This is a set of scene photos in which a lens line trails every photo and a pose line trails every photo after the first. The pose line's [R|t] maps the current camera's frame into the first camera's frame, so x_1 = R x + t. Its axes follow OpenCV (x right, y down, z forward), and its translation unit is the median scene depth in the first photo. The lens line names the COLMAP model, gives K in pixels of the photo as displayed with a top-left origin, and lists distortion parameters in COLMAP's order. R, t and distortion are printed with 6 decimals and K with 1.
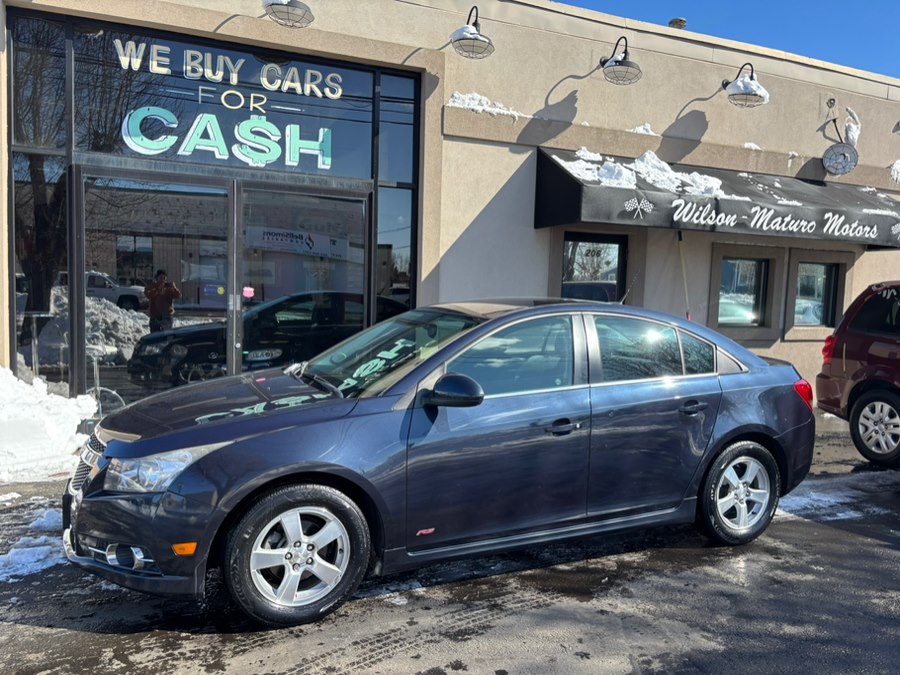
lens RADIAL K [[661.5, 0, 447.7], [0, 661.5, 337.8], [0, 0, 1]] dist [0.006856, -0.000925]
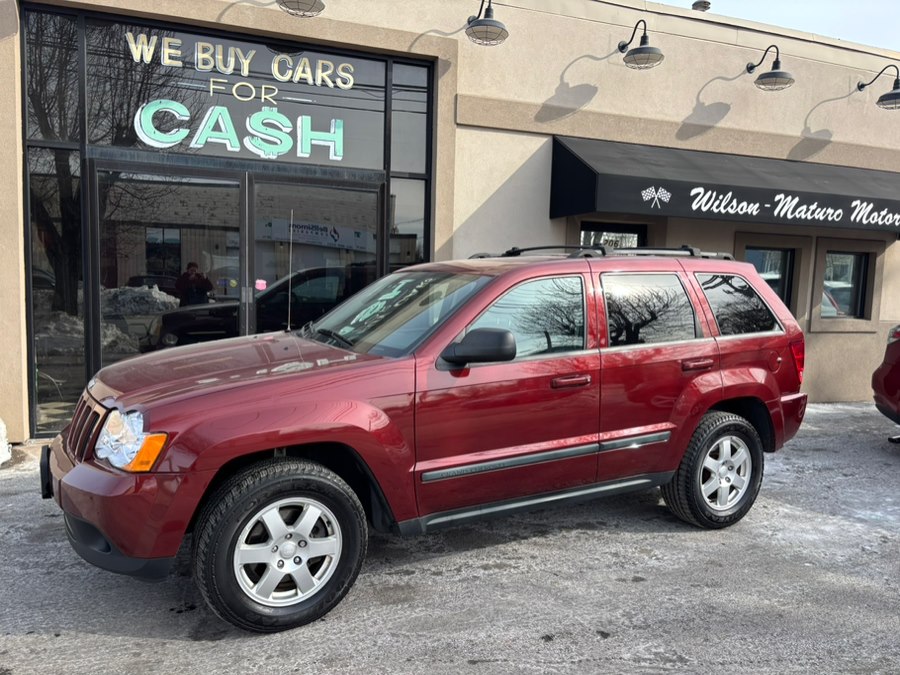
lens RADIAL K [[661.8, 0, 446.4], [0, 661.8, 339.2], [0, 0, 1]] dist [0.010983, -0.005528]
pose [[0.999172, 0.000770, -0.040672, 0.020008], [-0.000084, 0.999858, 0.016867, -0.003125], [0.040679, -0.016850, 0.999030, 0.007917]]
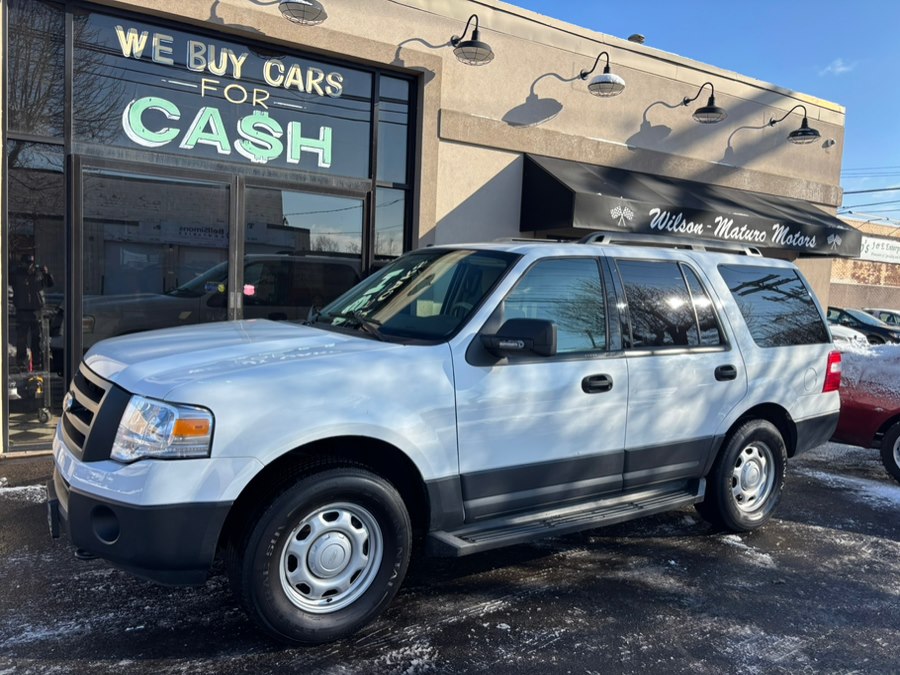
lens RADIAL K [[661.1, 0, 451.0], [0, 661.1, 337.3], [0, 0, 1]] dist [0.006874, 0.001214]
pose [[0.990411, 0.004924, 0.138062, -0.135131], [-0.006592, 0.999911, 0.011620, -0.011195], [-0.137993, -0.012419, 0.990355, -0.020819]]
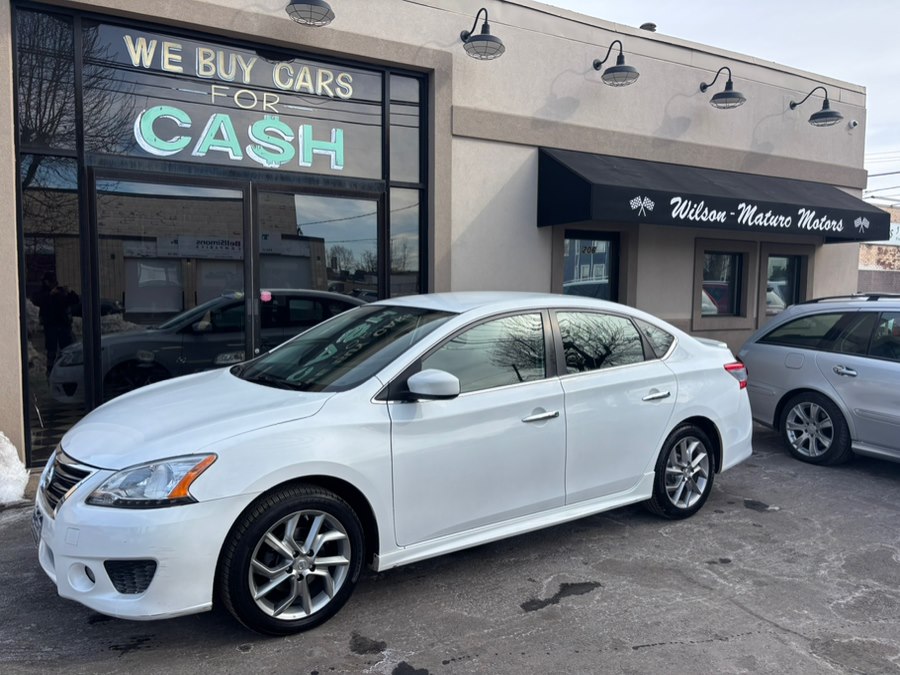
lens RADIAL K [[662.2, 0, 449.0], [0, 662.2, 334.9], [0, 0, 1]] dist [0.005579, 0.002226]
pose [[0.993574, -0.030621, 0.108960, -0.137371], [0.030547, 0.999531, 0.002351, -0.005425], [-0.108981, 0.000992, 0.994043, -0.002157]]
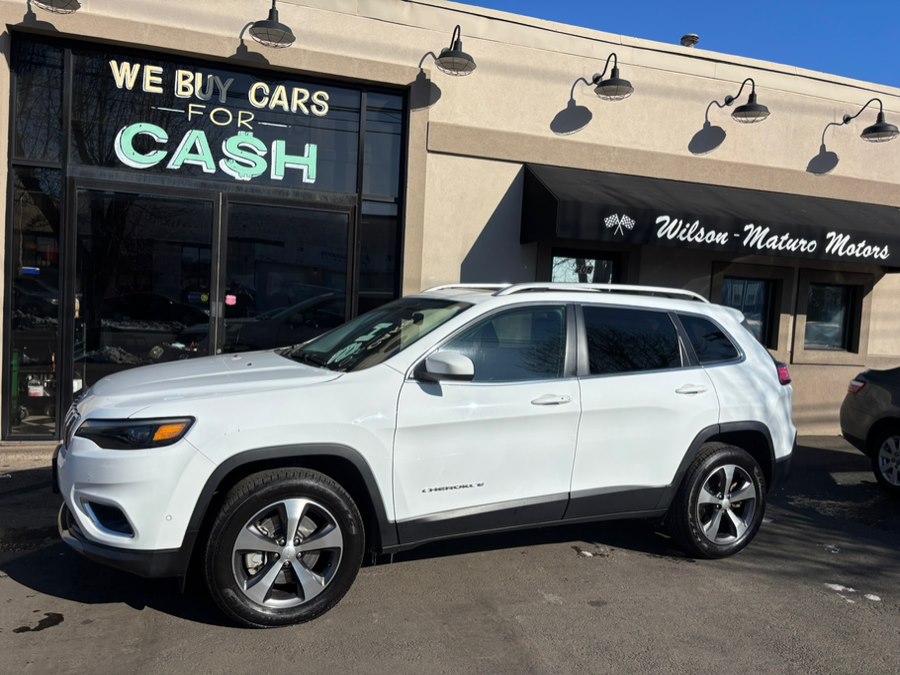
lens RADIAL K [[661.5, 0, 447.7], [0, 661.5, 337.8], [0, 0, 1]] dist [0.006856, -0.000925]
pose [[0.995699, 0.027050, -0.088607, 0.129113], [-0.029187, 0.999311, -0.022914, 0.004314], [0.087927, 0.025402, 0.995803, -0.005117]]
